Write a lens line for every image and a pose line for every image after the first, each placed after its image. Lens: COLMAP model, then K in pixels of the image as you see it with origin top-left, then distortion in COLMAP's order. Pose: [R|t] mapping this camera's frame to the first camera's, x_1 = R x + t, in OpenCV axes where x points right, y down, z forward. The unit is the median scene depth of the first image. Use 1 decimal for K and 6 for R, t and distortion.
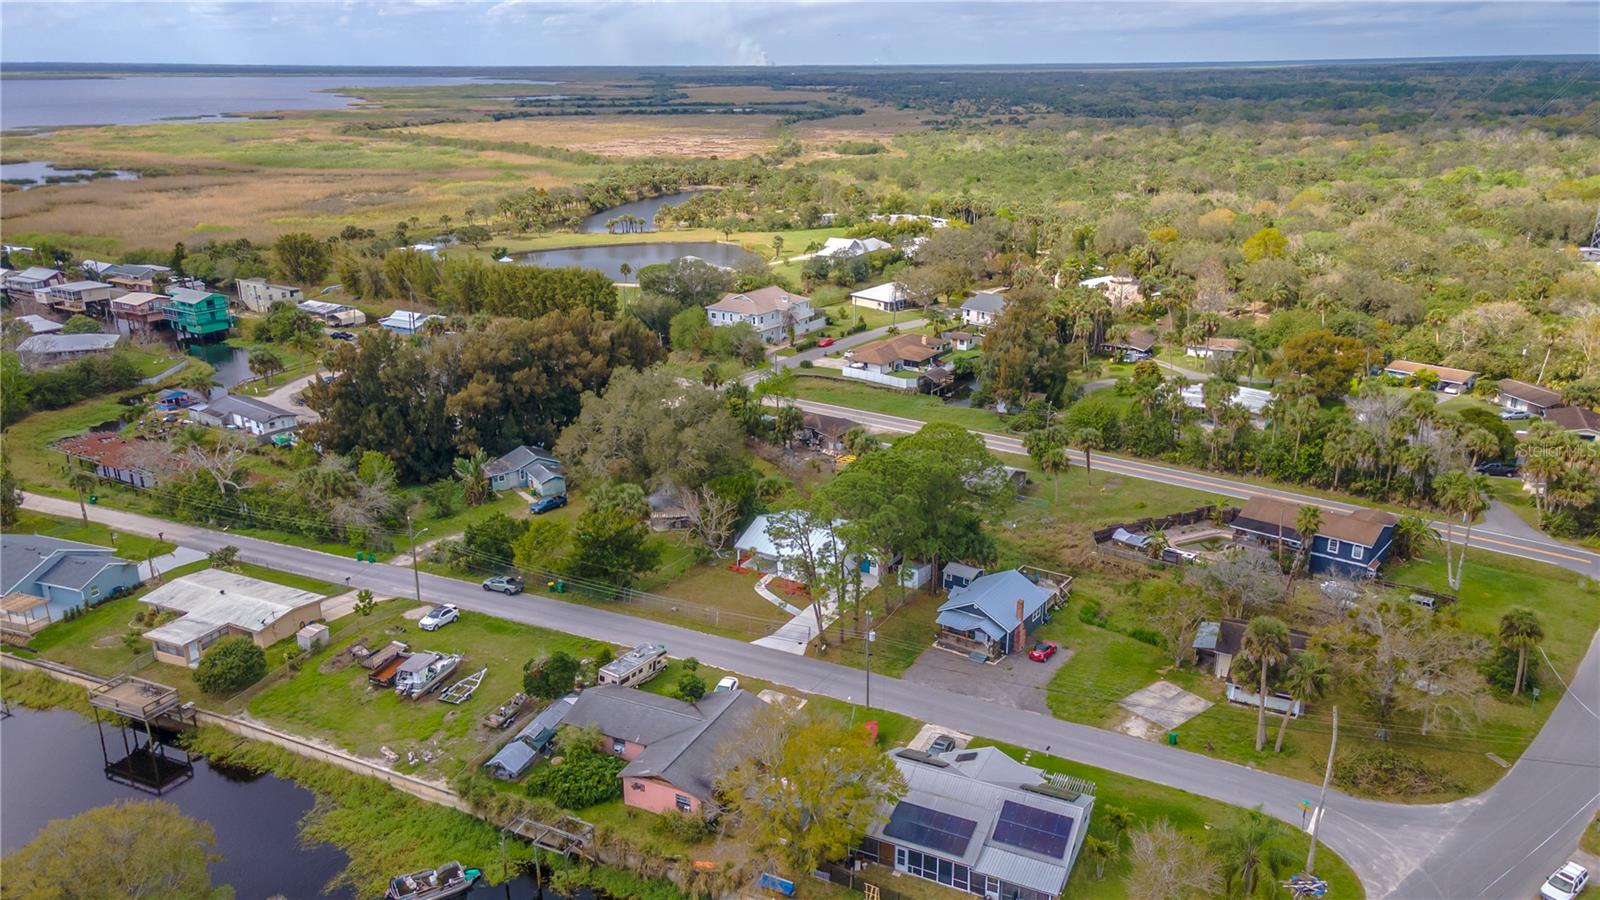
lens RADIAL K [[1179.3, 0, 797.8], [0, 1179.3, 453.2], [0, 0, 1]] dist [0.047304, 0.007149]
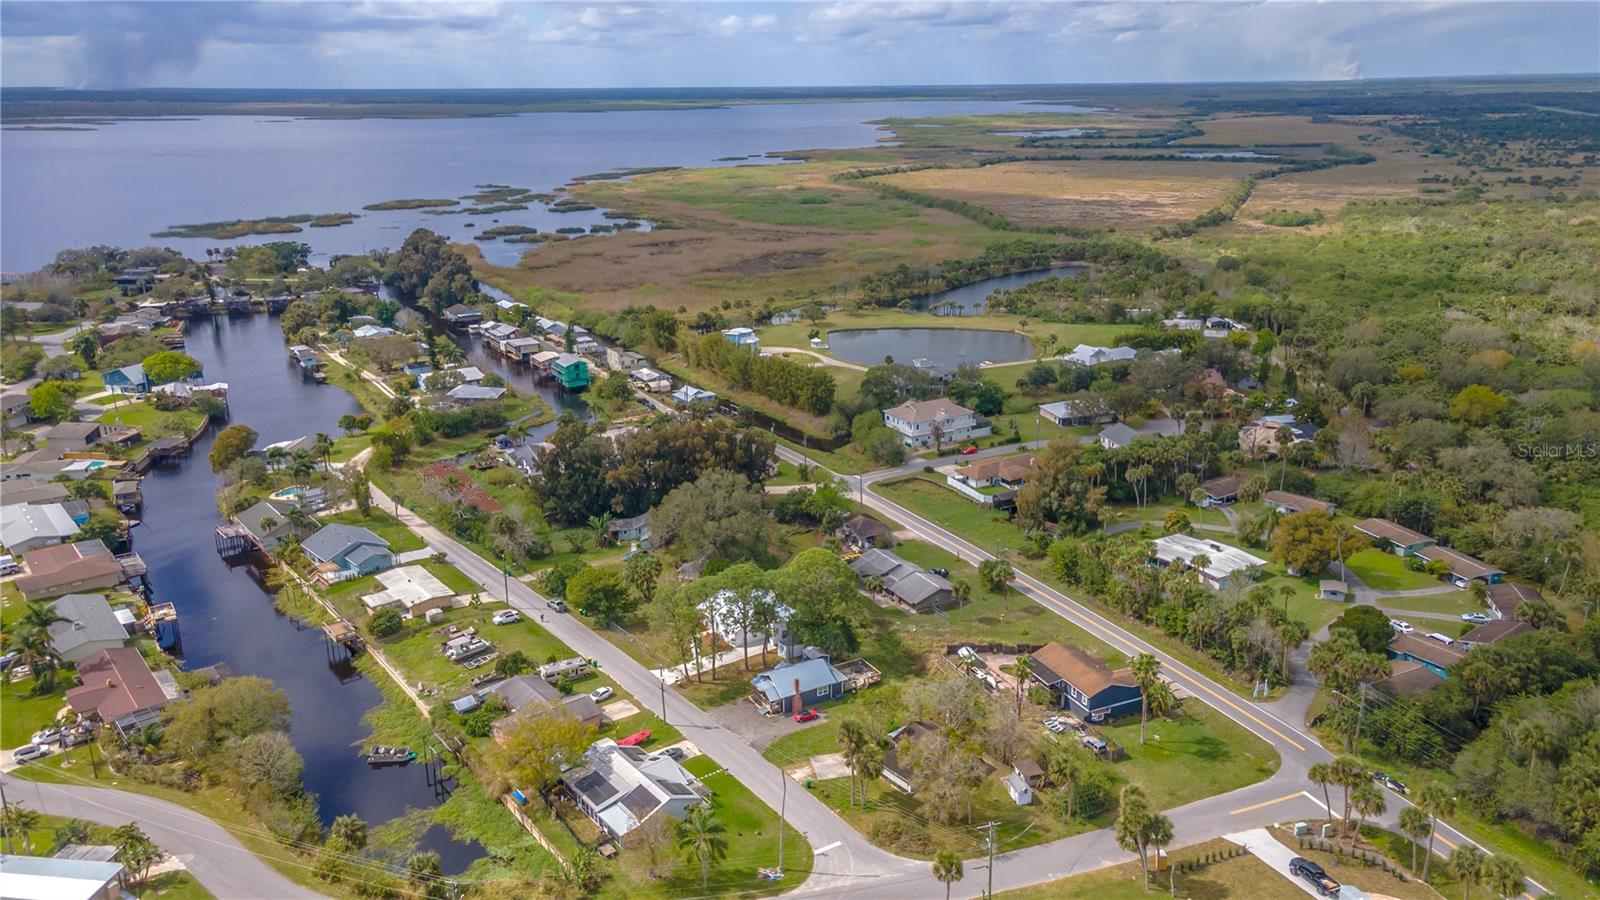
lens RADIAL K [[1179.3, 0, 803.4], [0, 1179.3, 447.8], [0, 0, 1]] dist [0.047304, 0.007149]
pose [[0.897958, 0.129750, -0.420520, 0.494965], [-0.134338, 0.990756, 0.018836, -0.124469], [0.419077, 0.039578, 0.907088, -0.239191]]
